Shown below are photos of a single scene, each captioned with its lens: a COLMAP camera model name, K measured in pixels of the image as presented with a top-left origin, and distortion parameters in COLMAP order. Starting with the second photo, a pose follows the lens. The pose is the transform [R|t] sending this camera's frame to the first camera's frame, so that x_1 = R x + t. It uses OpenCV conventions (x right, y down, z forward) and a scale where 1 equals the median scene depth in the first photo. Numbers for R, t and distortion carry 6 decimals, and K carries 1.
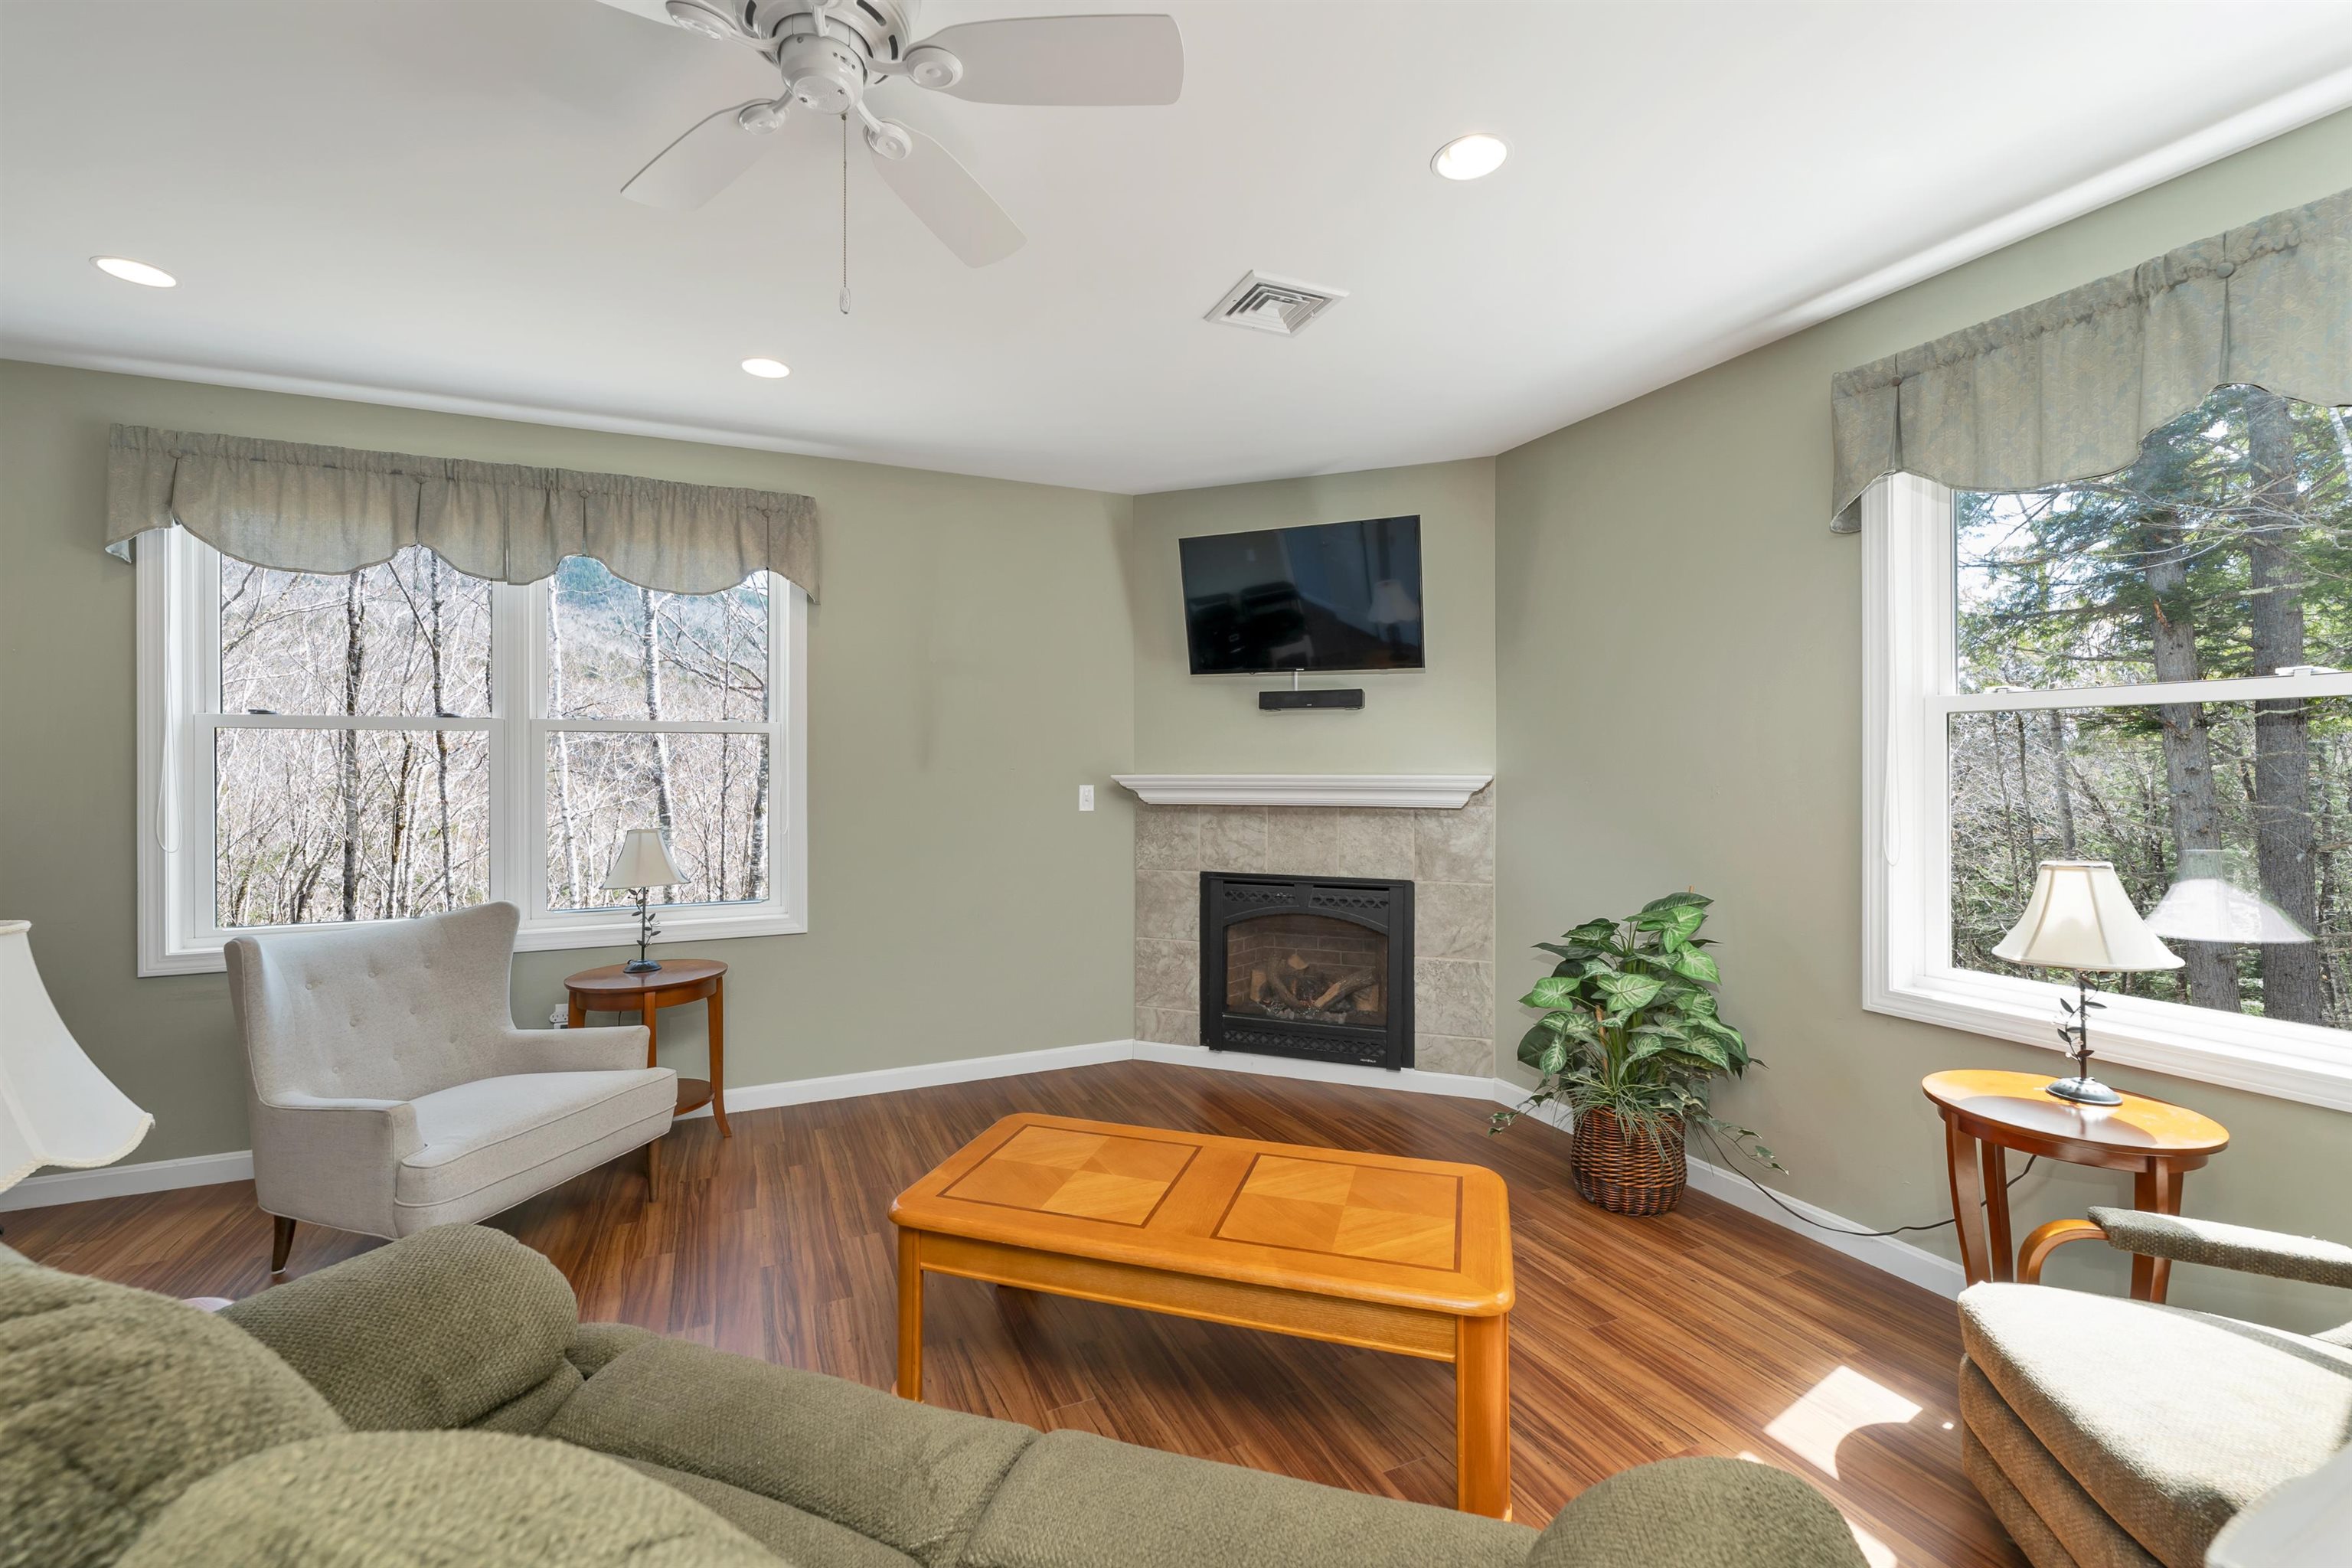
lens RADIAL K [[984.4, 0, 1191.7], [0, 984.4, 763.0], [0, 0, 1]] dist [-0.000037, -0.000574]
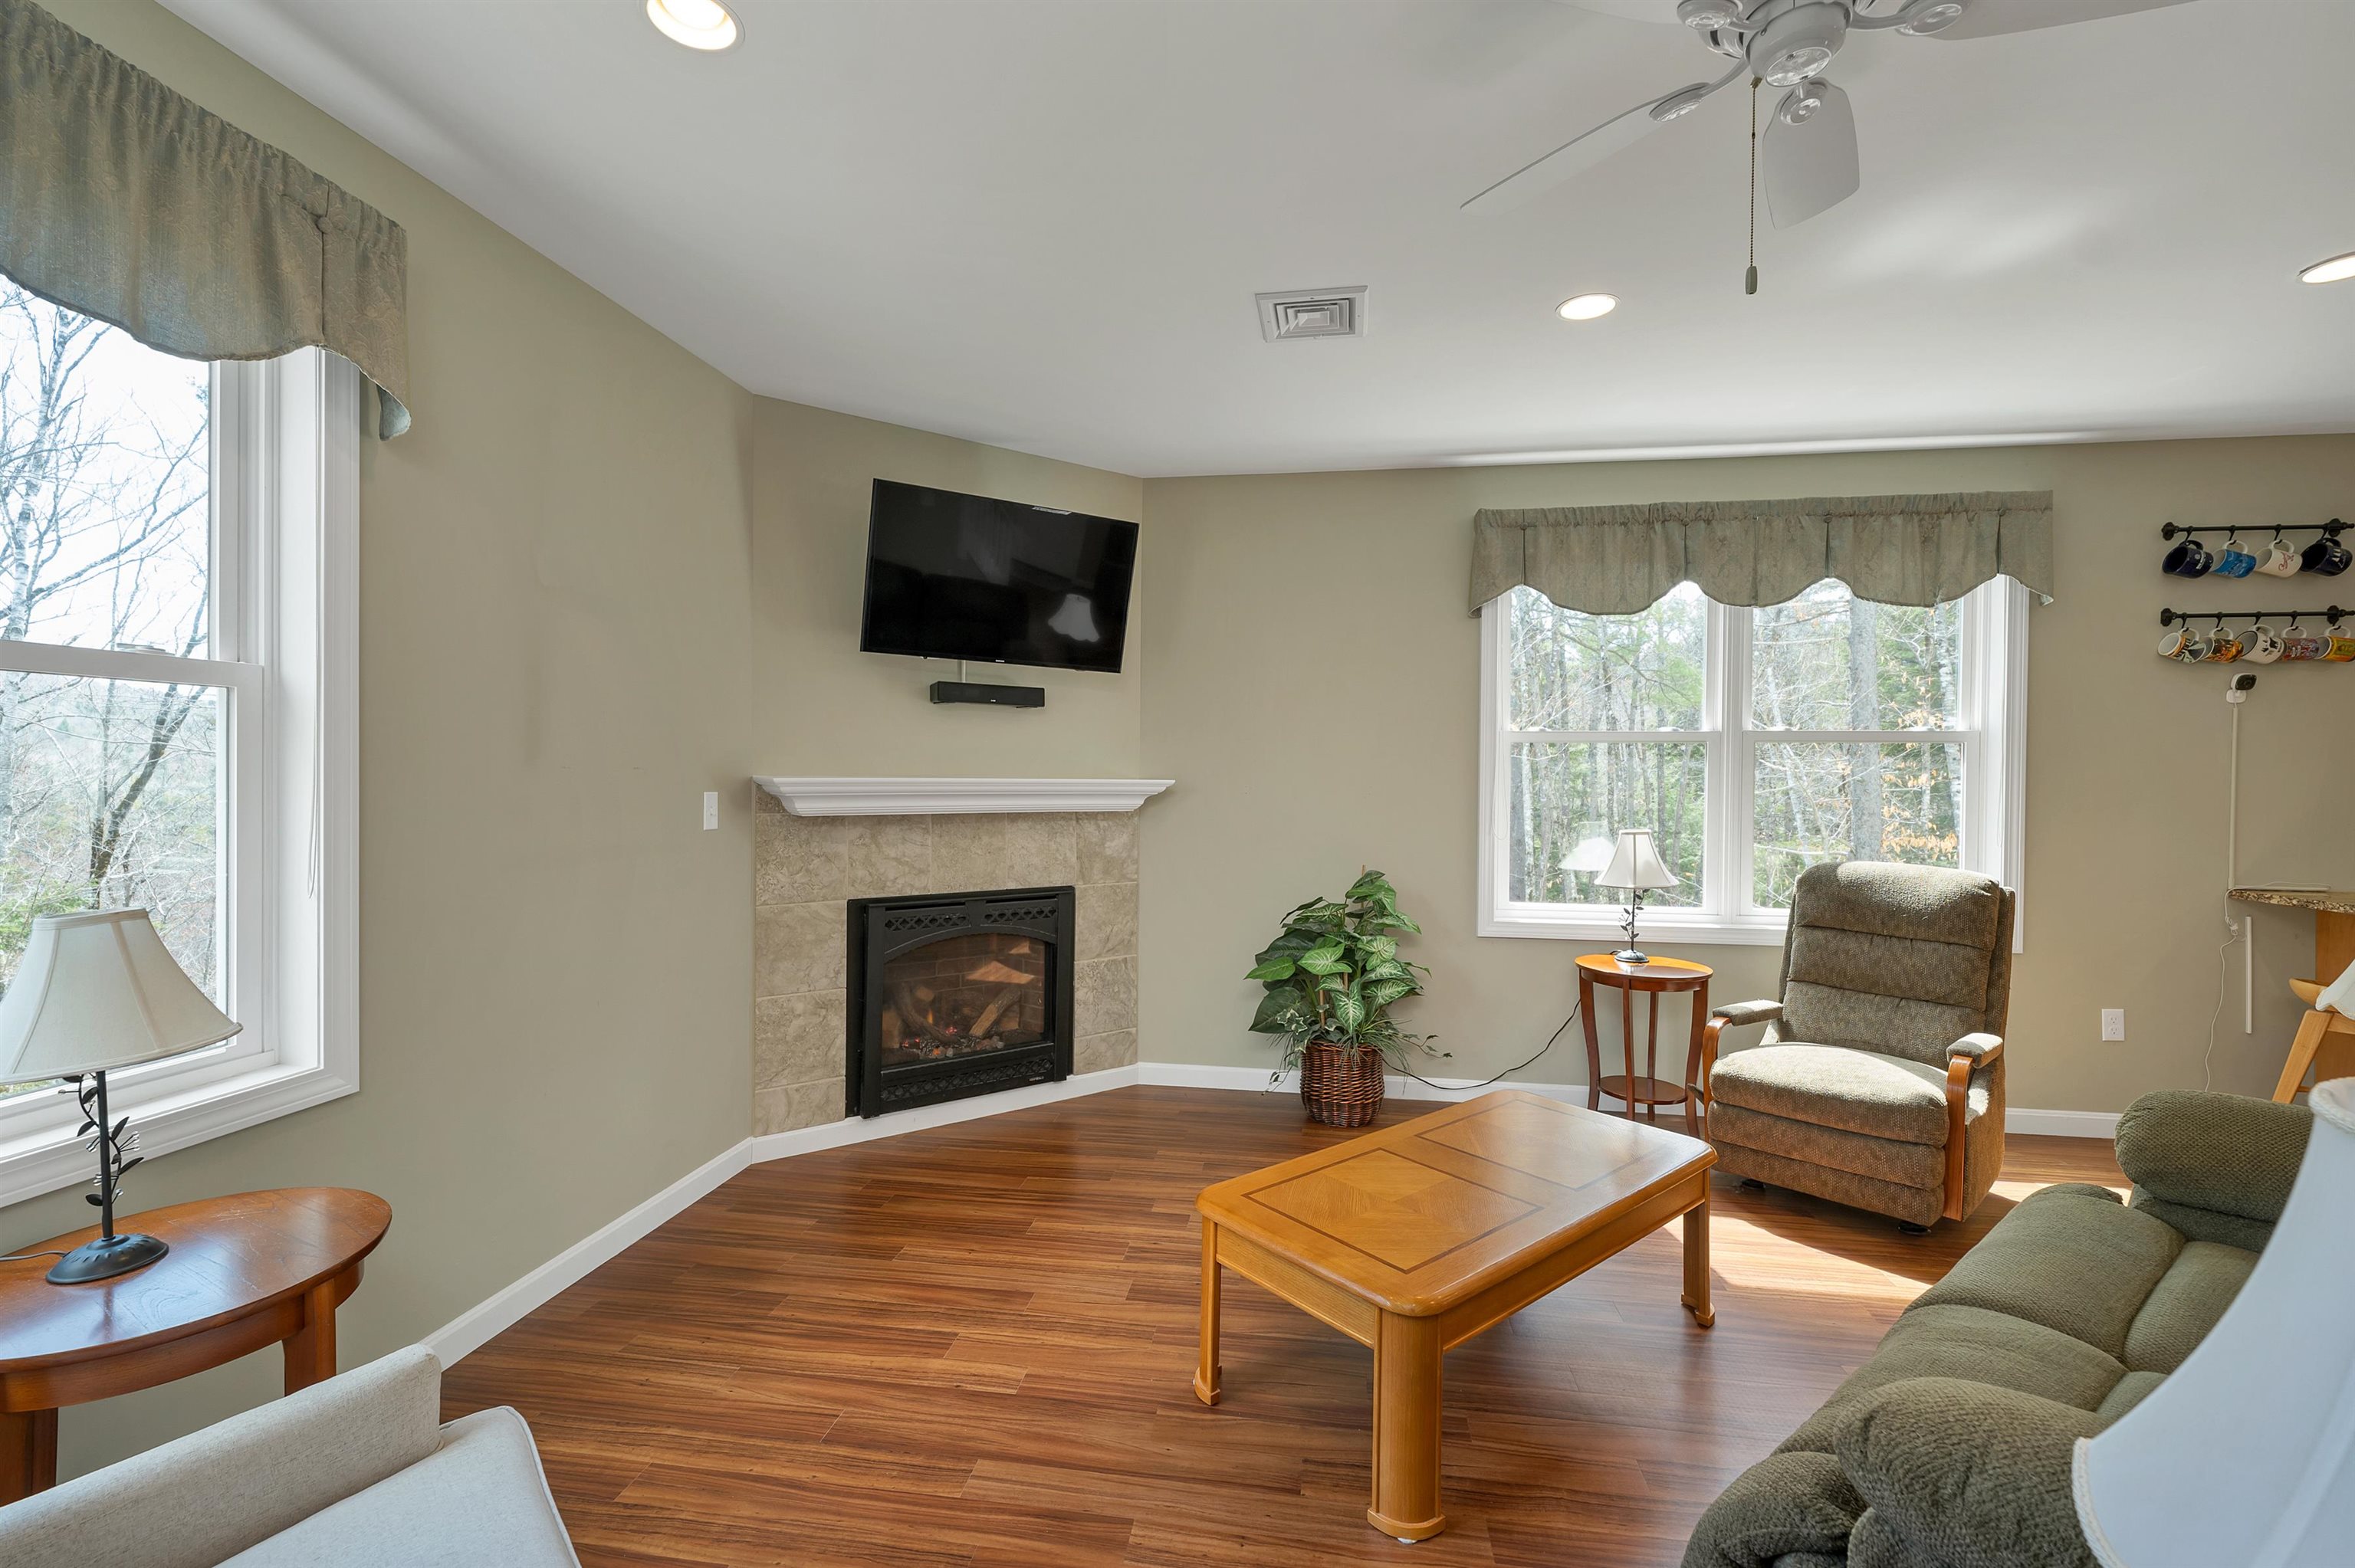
lens RADIAL K [[985.5, 0, 1230.6], [0, 985.5, 781.7], [0, 0, 1]] dist [-0.000037, -0.000574]
pose [[0.549740, -0.000738, 0.835335, -0.507485], [-0.014813, 0.999834, 0.010631, 0.002017], [-0.835204, -0.018218, 0.549638, 0.320172]]
